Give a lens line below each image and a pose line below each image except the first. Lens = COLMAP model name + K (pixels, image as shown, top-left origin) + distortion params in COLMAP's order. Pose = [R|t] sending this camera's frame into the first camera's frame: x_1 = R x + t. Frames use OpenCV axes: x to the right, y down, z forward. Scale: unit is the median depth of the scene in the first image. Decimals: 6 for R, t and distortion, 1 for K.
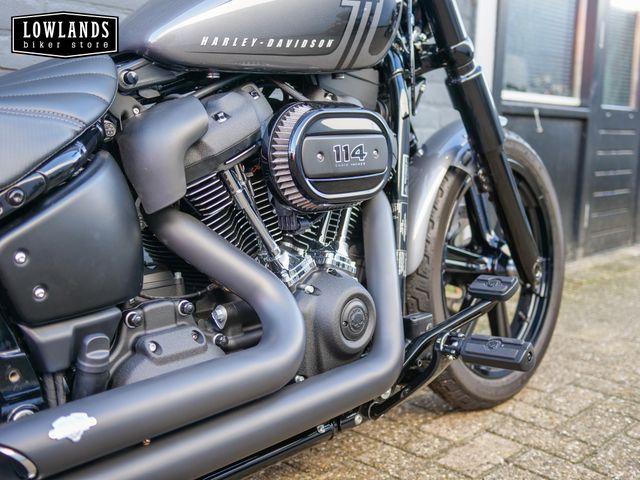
lens RADIAL K [[735.3, 0, 317.3], [0, 735.3, 239.6], [0, 0, 1]] dist [0.001351, 0.000000]
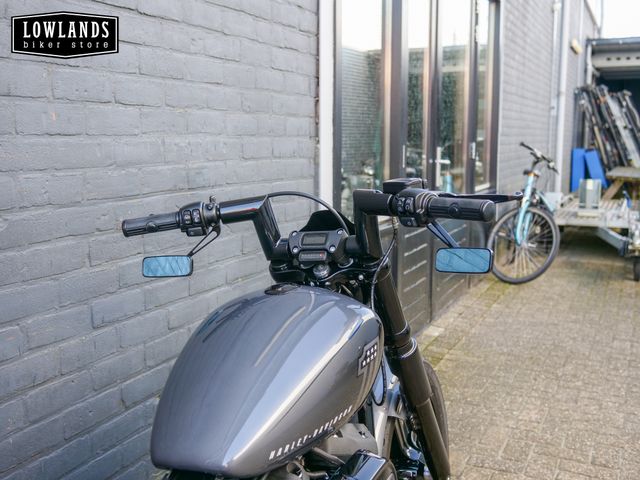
lens RADIAL K [[735.3, 0, 320.3], [0, 735.3, 240.3], [0, 0, 1]] dist [0.001351, 0.000000]
pose [[0.940374, -0.073739, 0.332053, -0.372512], [0.075466, 0.997119, 0.007709, -0.515293], [-0.331665, 0.017809, 0.943229, -0.084051]]
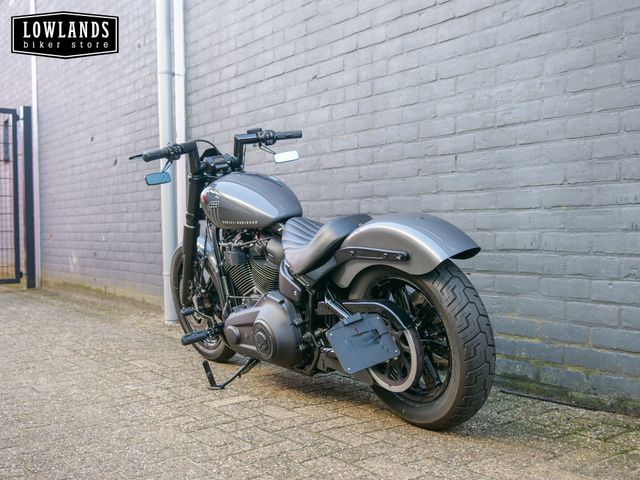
lens RADIAL K [[735.3, 0, 320.2], [0, 735.3, 239.6], [0, 0, 1]] dist [0.001351, 0.000000]
pose [[-0.184493, -0.010863, -0.982774, 2.569749], [-0.139346, 0.990127, 0.015215, -0.226208], [0.972905, 0.139753, -0.184185, 1.775319]]
